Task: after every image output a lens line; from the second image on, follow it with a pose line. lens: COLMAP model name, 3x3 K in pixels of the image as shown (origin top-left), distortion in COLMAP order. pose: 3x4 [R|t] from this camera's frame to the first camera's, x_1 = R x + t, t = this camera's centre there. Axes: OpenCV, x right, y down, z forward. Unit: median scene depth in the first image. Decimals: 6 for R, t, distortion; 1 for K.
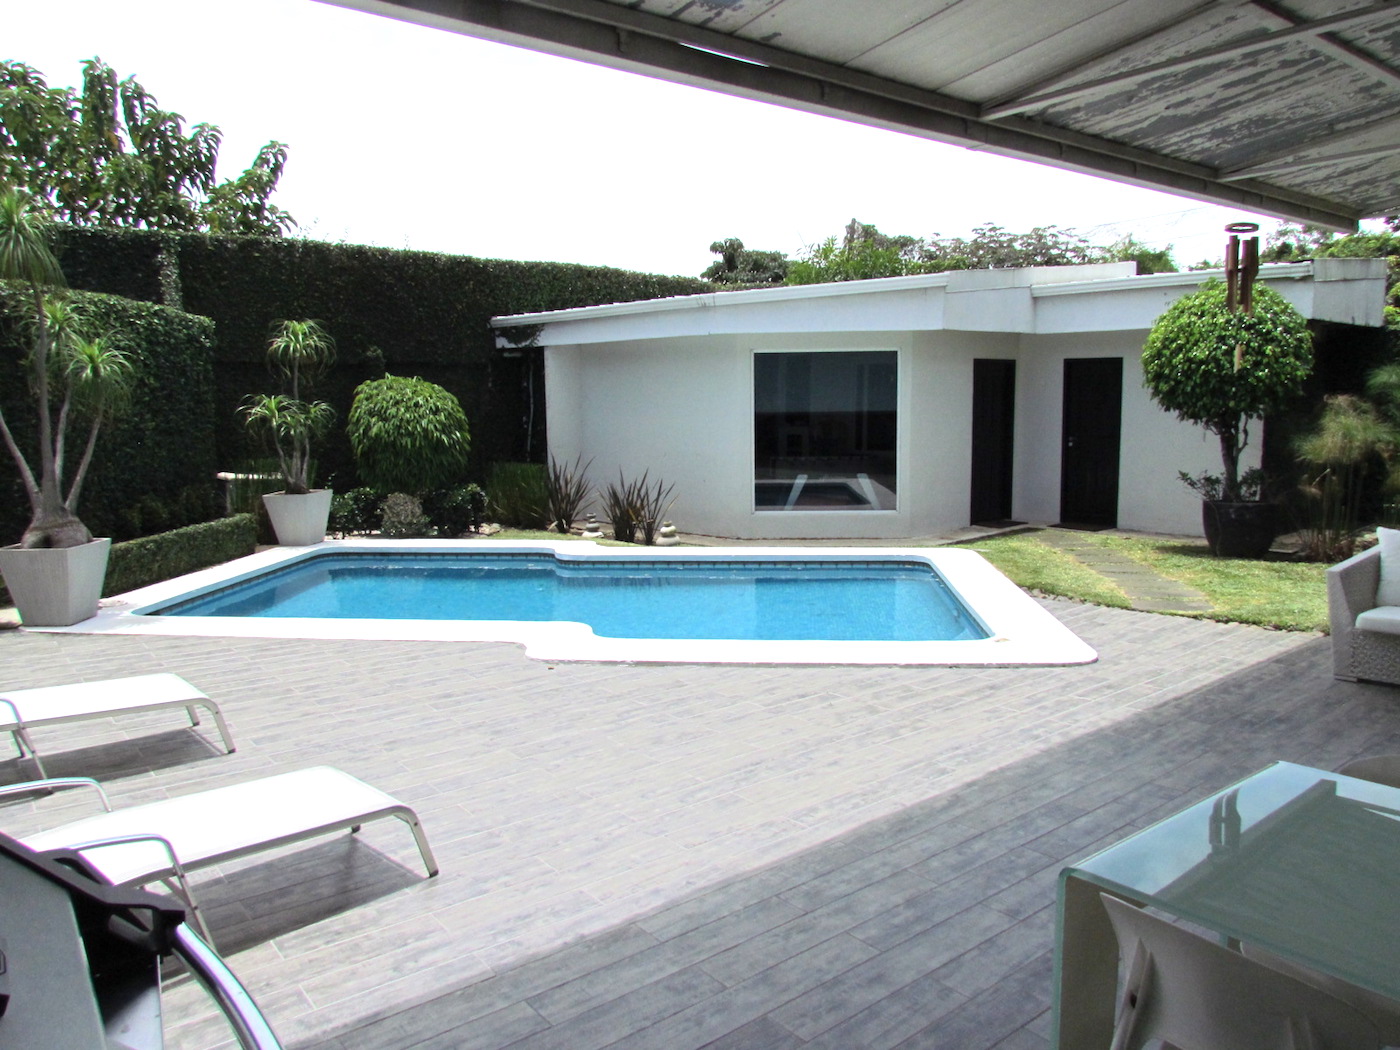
lens RADIAL K [[1007.4, 0, 701.6], [0, 1007.4, 523.1], [0, 0, 1]] dist [-0.008837, -0.008481]
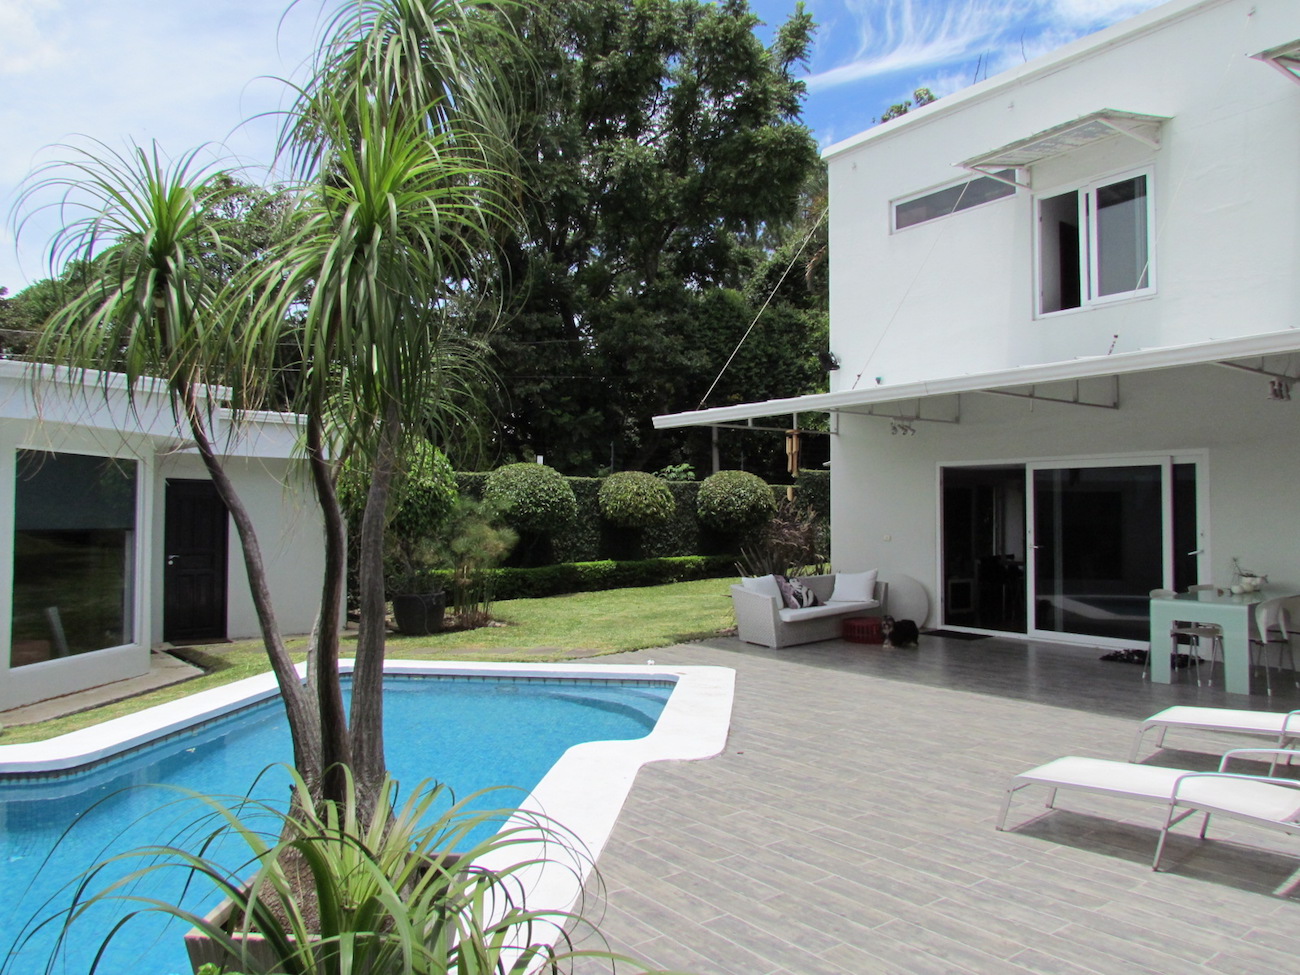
lens RADIAL K [[935.4, 0, 650.9], [0, 935.4, 487.7], [0, 0, 1]] dist [-0.008837, -0.008481]
pose [[0.021102, 0.038333, 0.999042, -1.293610], [0.130057, 0.990668, -0.040759, -0.121228], [-0.991282, 0.130792, 0.015920, 1.159624]]
